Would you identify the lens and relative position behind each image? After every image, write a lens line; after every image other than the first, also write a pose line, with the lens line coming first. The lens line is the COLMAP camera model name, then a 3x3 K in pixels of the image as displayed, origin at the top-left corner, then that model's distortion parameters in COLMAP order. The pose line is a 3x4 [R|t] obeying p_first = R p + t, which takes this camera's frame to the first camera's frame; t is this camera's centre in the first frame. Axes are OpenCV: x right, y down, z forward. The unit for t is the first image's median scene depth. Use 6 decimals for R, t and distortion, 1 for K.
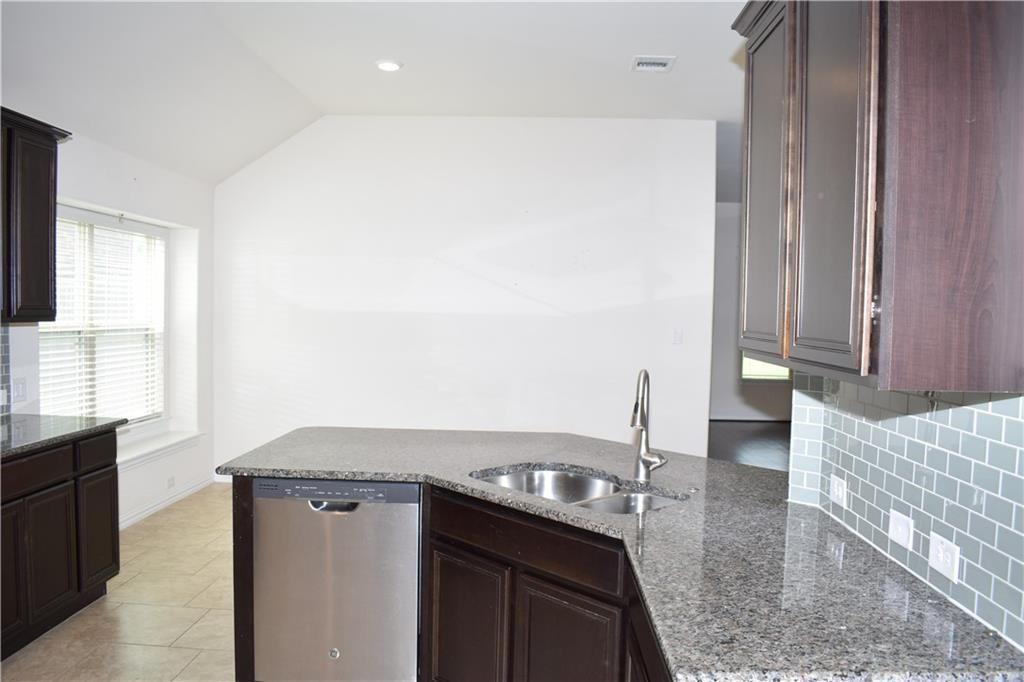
lens RADIAL K [[800.0, 0, 513.5], [0, 800.0, 346.6], [0, 0, 1]] dist [-0.096606, 0.018398]
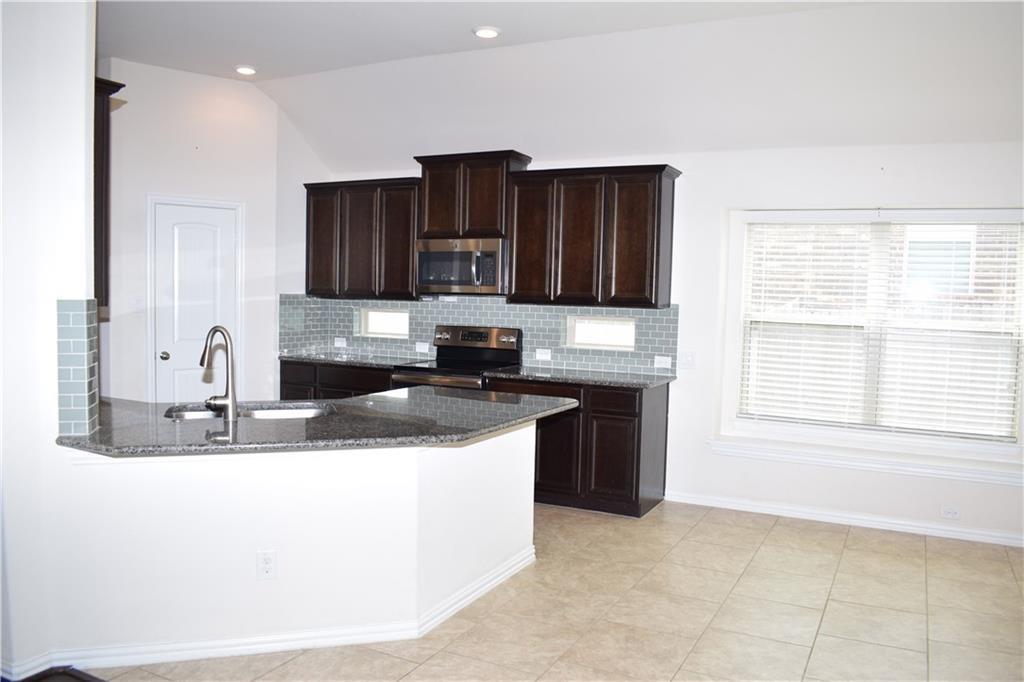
lens RADIAL K [[800.0, 0, 520.0], [0, 800.0, 343.1], [0, 0, 1]] dist [-0.096606, 0.018398]
pose [[-0.415524, 0.028847, -0.909125, 0.940494], [-0.072663, 0.995250, 0.064791, -0.053176], [0.906675, 0.092982, -0.411454, 1.667403]]
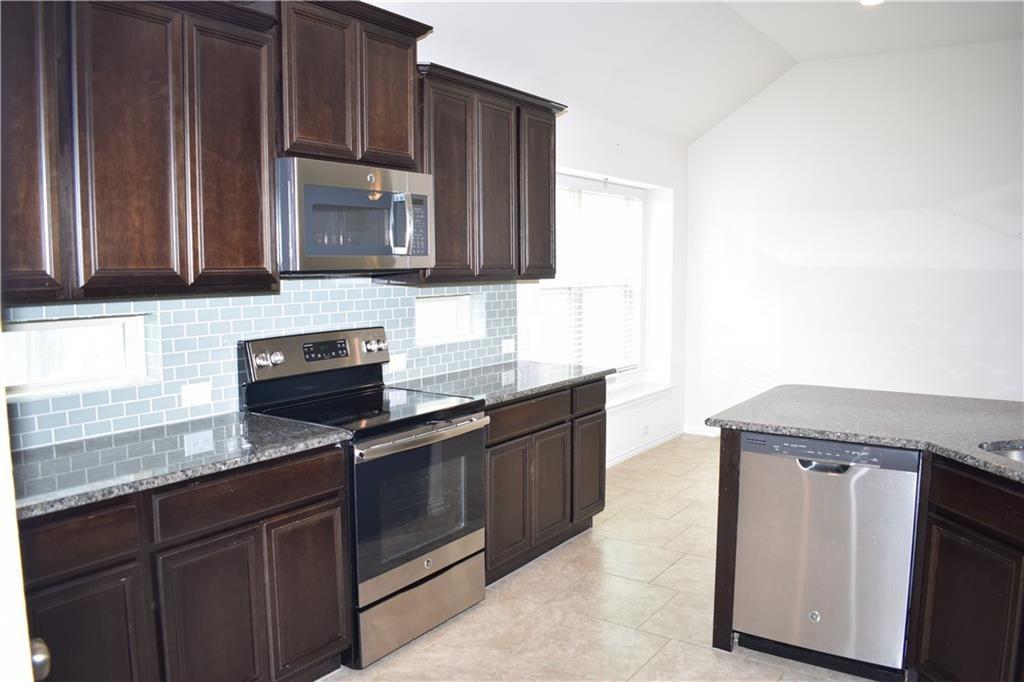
lens RADIAL K [[800.0, 0, 512.4], [0, 800.0, 347.4], [0, 0, 1]] dist [-0.096606, 0.018398]
pose [[0.846737, 0.032696, -0.531006, -0.037933], [-0.003639, 0.998442, 0.055674, 0.002986], [0.531999, -0.045209, 0.845537, -0.007707]]
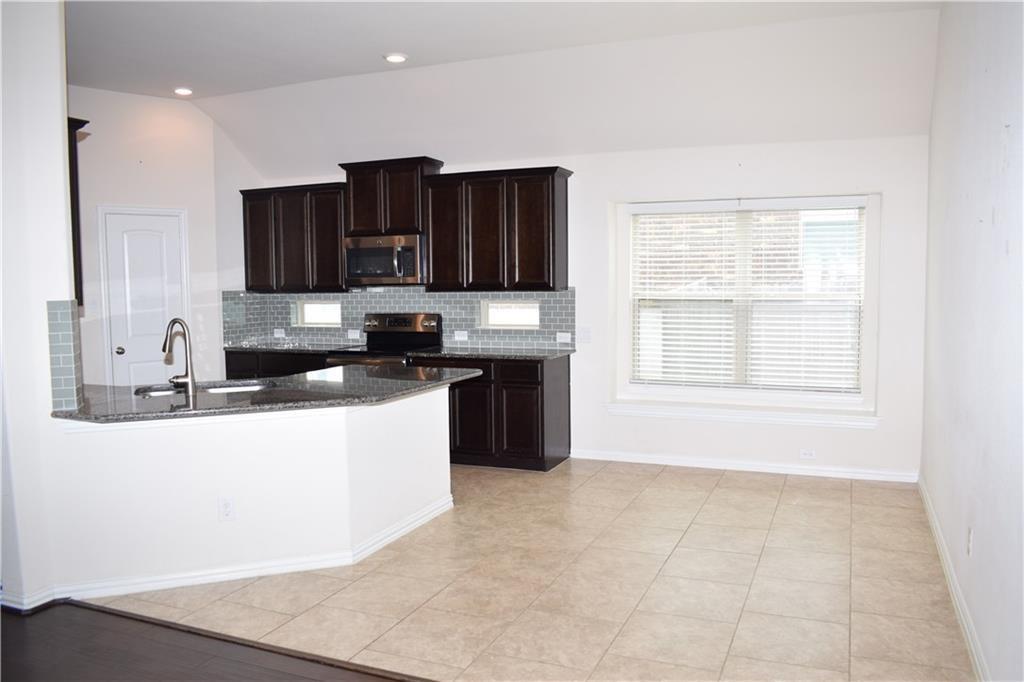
lens RADIAL K [[800.0, 0, 518.9], [0, 800.0, 344.1], [0, 0, 1]] dist [-0.096606, 0.018398]
pose [[-0.348981, 0.058626, -0.935294, 1.153998], [-0.037486, 0.996369, 0.076441, -0.054934], [0.936380, 0.061737, -0.345517, 1.831792]]
